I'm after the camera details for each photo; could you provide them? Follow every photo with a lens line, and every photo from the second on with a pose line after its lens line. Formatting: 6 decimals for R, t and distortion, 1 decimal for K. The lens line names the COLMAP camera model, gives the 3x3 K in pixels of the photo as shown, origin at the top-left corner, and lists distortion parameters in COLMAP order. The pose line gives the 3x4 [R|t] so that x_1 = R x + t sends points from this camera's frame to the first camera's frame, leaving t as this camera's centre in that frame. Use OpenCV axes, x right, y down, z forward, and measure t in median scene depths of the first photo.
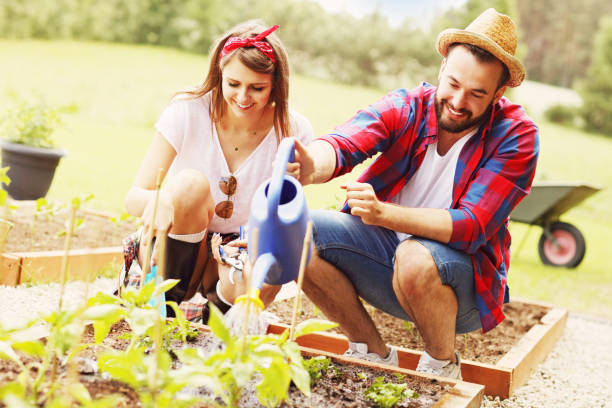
lens RADIAL K [[985.2, 0, 306.0], [0, 985.2, 204.0], [0, 0, 1]] dist [-0.027166, -0.082994]
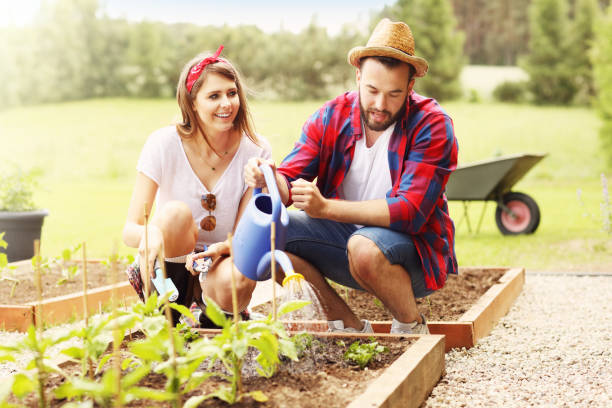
lens RADIAL K [[985.2, 0, 306.0], [0, 985.2, 204.0], [0, 0, 1]] dist [-0.027166, -0.082994]
pose [[0.982925, -0.181489, 0.030342, 0.006310], [0.182034, 0.983157, -0.016277, 0.012344], [-0.026877, 0.021522, 0.999407, -0.125028]]
